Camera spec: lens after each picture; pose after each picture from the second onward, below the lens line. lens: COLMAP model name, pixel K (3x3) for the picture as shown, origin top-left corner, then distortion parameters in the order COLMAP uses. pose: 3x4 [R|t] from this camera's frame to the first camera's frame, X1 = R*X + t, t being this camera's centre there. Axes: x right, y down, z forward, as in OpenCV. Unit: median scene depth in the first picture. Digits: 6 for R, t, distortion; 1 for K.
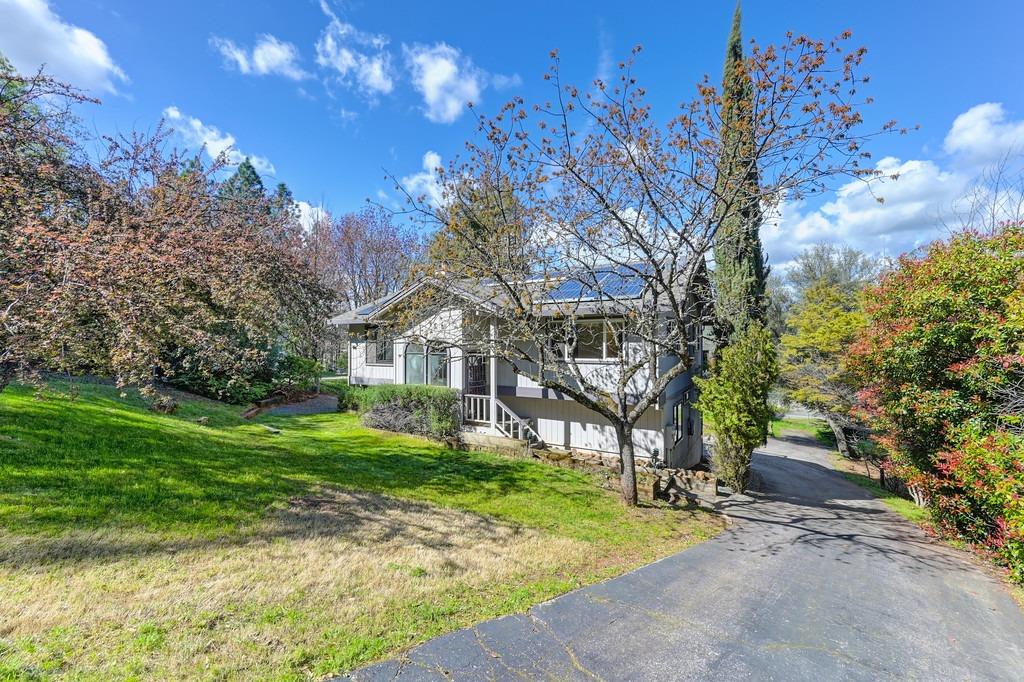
lens RADIAL K [[408.8, 0, 515.4], [0, 408.8, 341.4], [0, 0, 1]] dist [-0.000294, 0.000216]
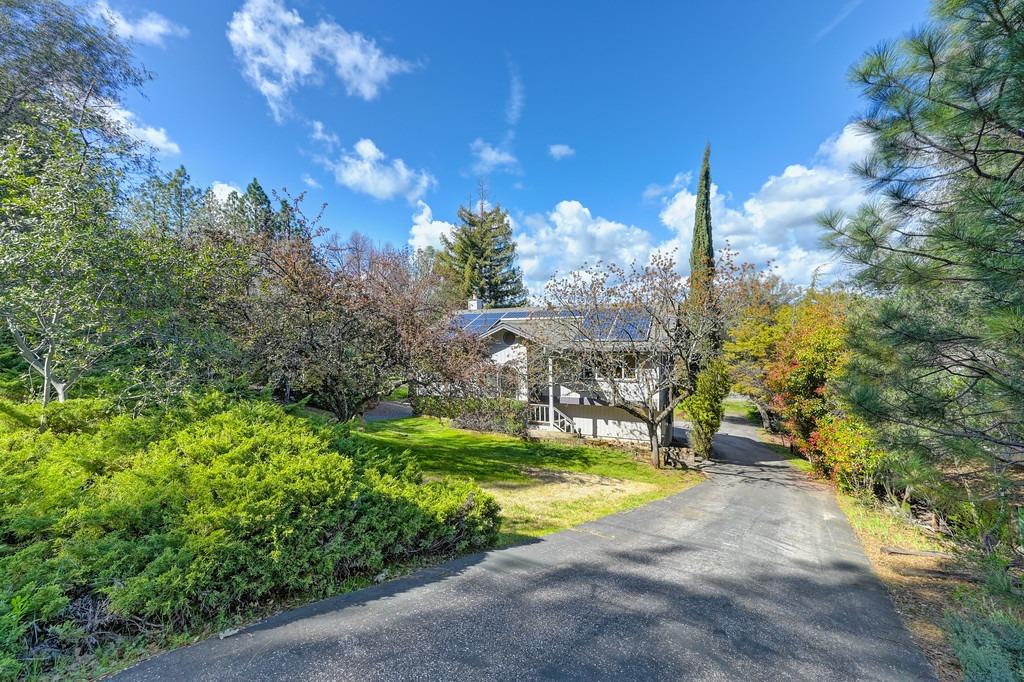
lens RADIAL K [[408.8, 0, 508.8], [0, 408.8, 343.5], [0, 0, 1]] dist [-0.000294, 0.000216]
pose [[0.993909, -0.019608, 0.108447, -0.376880], [0.015138, 0.999008, 0.041889, -0.162315], [-0.109160, -0.039992, 0.993219, -0.482246]]
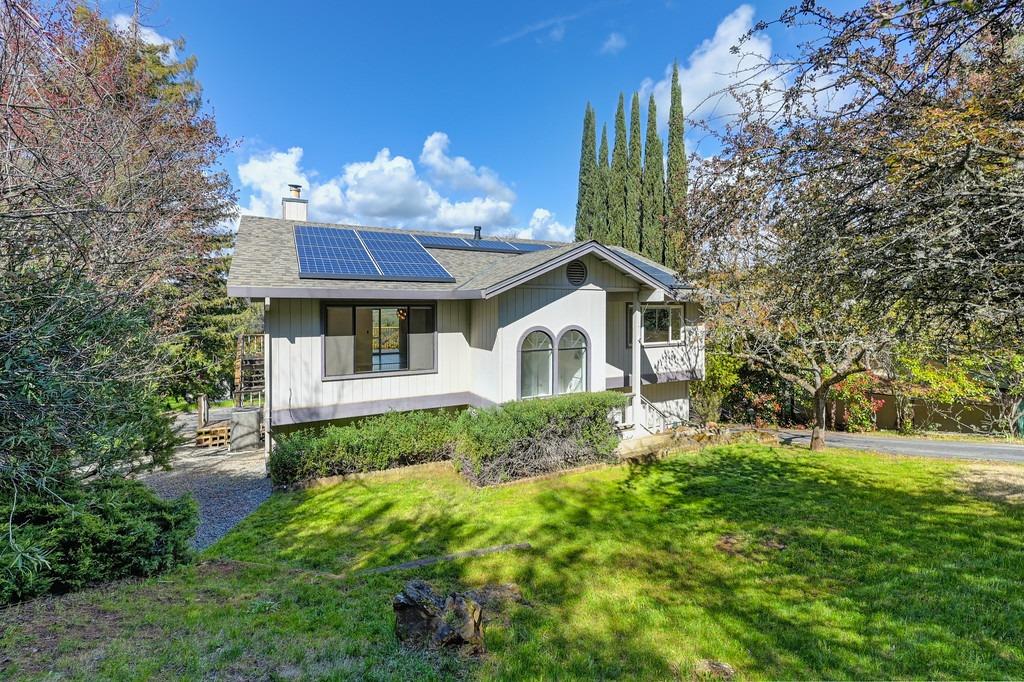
lens RADIAL K [[445.8, 0, 513.0], [0, 445.8, 305.6], [0, 0, 1]] dist [-0.004927, -0.000266]
pose [[0.507163, 0.004796, 0.861837, -1.032457], [-0.005748, 0.999981, -0.002182, -0.048987], [-0.861831, -0.003847, 0.507181, 0.758963]]
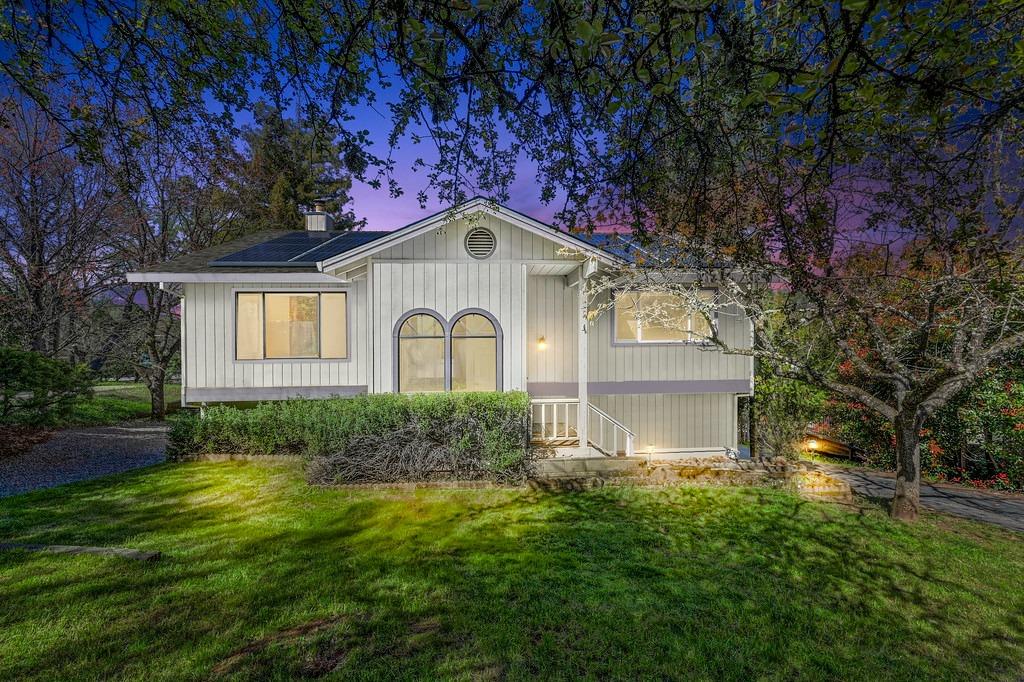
lens RADIAL K [[408.8, 0, 509.8], [0, 408.8, 337.3], [0, 0, 1]] dist [-0.000294, 0.000216]
pose [[0.820531, -0.009098, 0.571530, -0.540686], [0.002809, 0.999925, 0.011884, 0.026686], [-0.571596, -0.008146, 0.820495, 0.531987]]
